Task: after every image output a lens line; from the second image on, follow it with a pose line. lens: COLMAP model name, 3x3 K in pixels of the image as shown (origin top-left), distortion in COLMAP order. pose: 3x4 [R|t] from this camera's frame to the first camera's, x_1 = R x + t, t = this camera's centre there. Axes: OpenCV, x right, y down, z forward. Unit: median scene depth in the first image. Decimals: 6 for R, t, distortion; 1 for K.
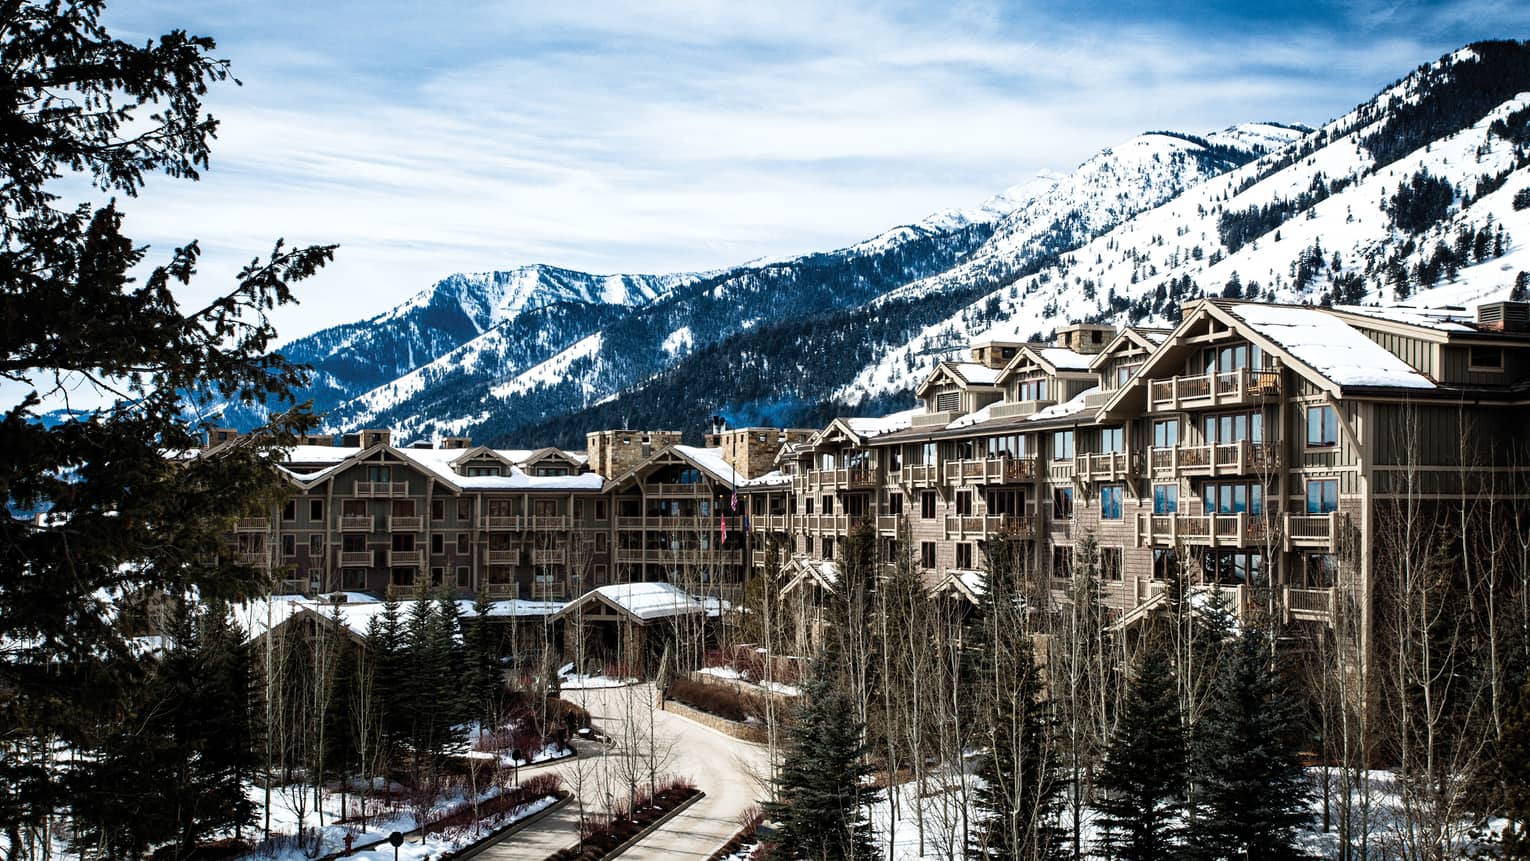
lens RADIAL K [[1411.8, 0, 767.1], [0, 1411.8, 441.4], [0, 0, 1]] dist [0.012428, 0.006712]
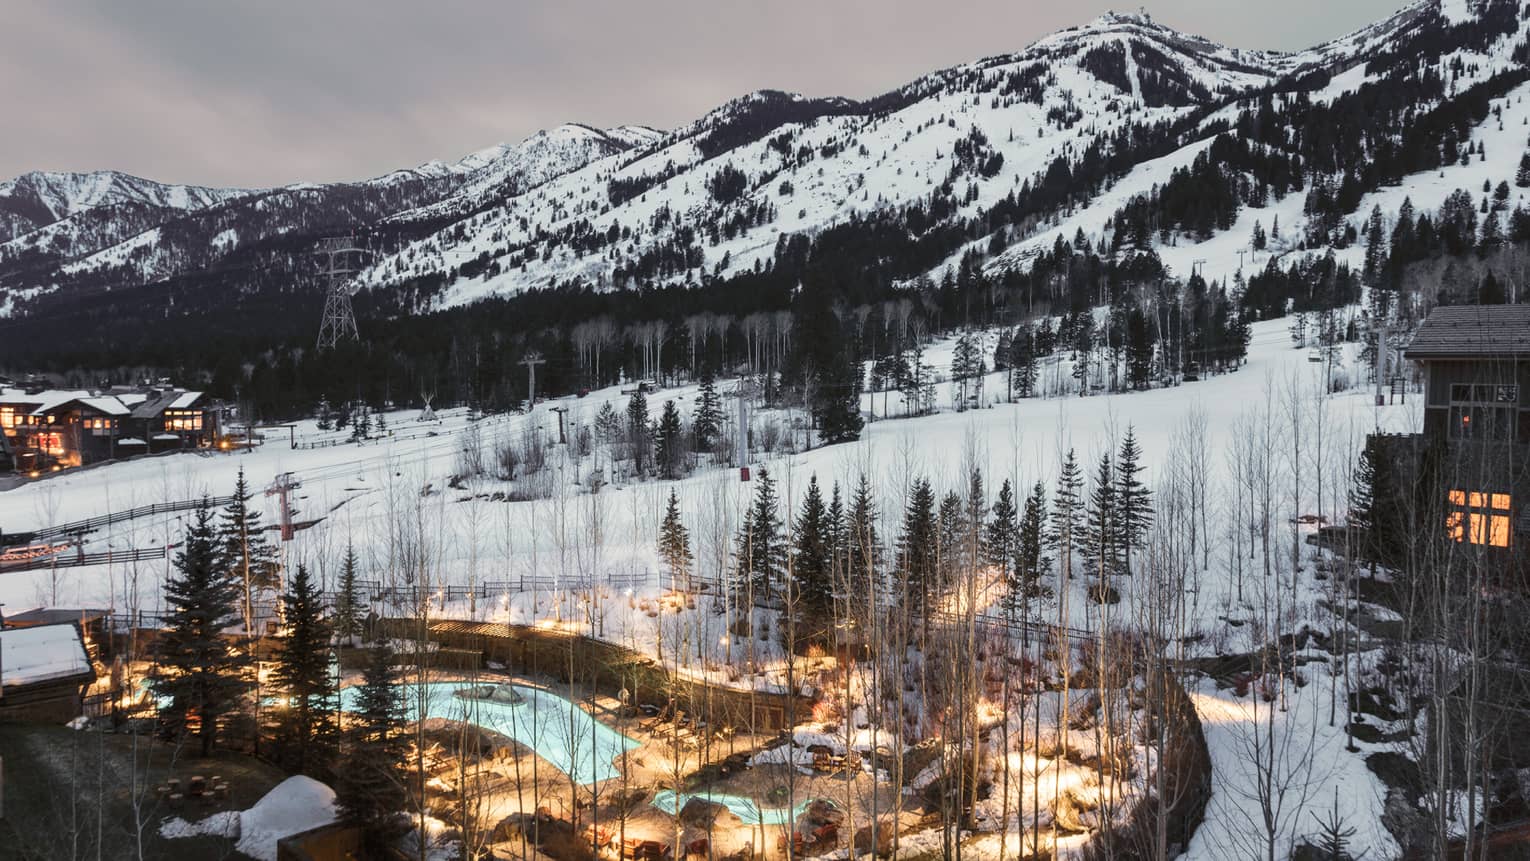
lens RADIAL K [[1411.8, 0, 767.4], [0, 1411.8, 430.6], [0, 0, 1]] dist [0.012428, 0.006712]
pose [[0.883462, 0.008913, 0.468419, -0.234290], [-0.036797, 0.998051, 0.050409, 0.023022], [-0.467056, -0.061771, 0.882067, -0.424124]]
